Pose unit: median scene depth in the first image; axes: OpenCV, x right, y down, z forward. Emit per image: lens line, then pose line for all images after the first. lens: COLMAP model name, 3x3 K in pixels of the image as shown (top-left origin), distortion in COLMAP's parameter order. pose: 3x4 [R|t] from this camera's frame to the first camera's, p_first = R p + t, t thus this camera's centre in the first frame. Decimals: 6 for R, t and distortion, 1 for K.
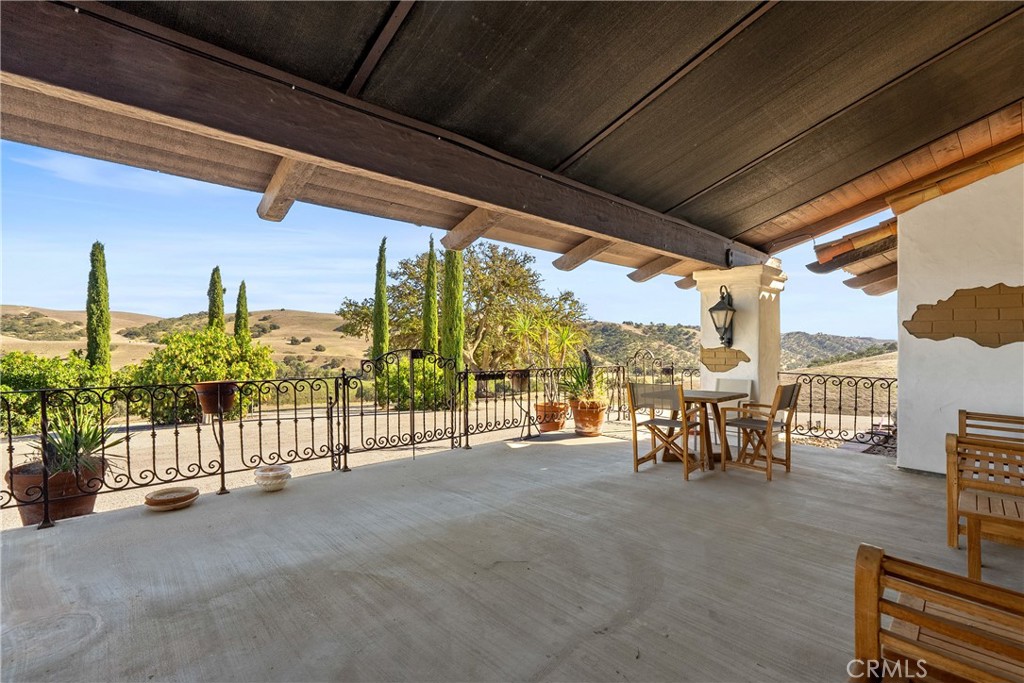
lens RADIAL K [[480.6, 0, 512.0], [0, 480.6, 341.5], [0, 0, 1]] dist [-0.002529, -0.000362]
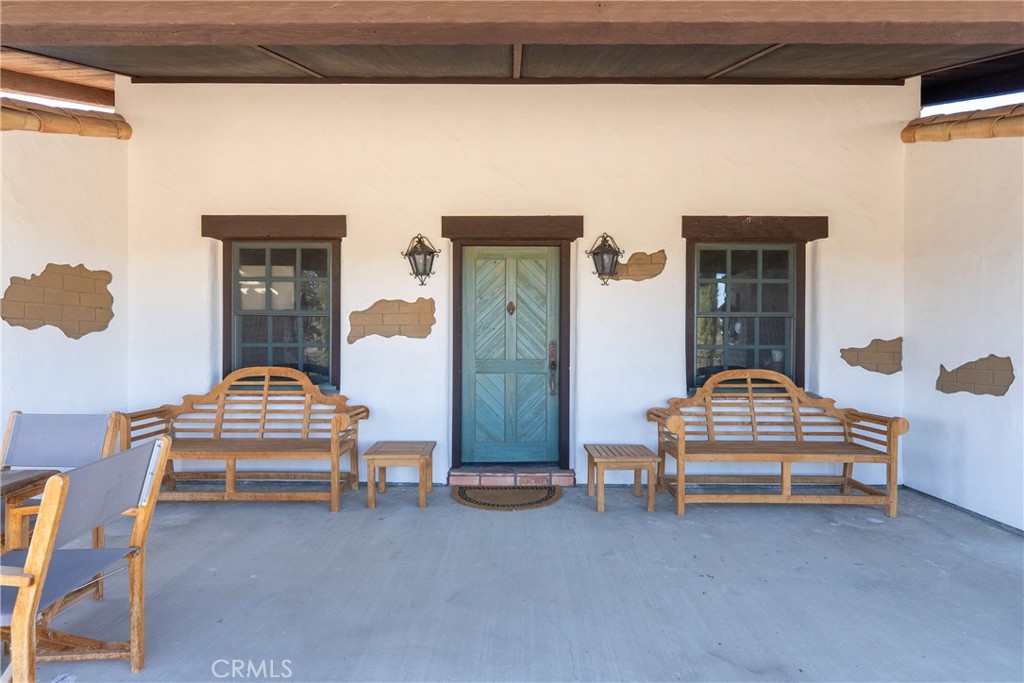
lens RADIAL K [[525.9, 0, 512.0], [0, 525.9, 341.5], [0, 0, 1]] dist [-0.000621, -0.000165]
pose [[-0.720022, -0.018856, 0.693695, -0.191711], [-0.009948, 0.999809, 0.016851, -0.005699], [-0.693880, 0.005232, -0.720072, 1.187189]]
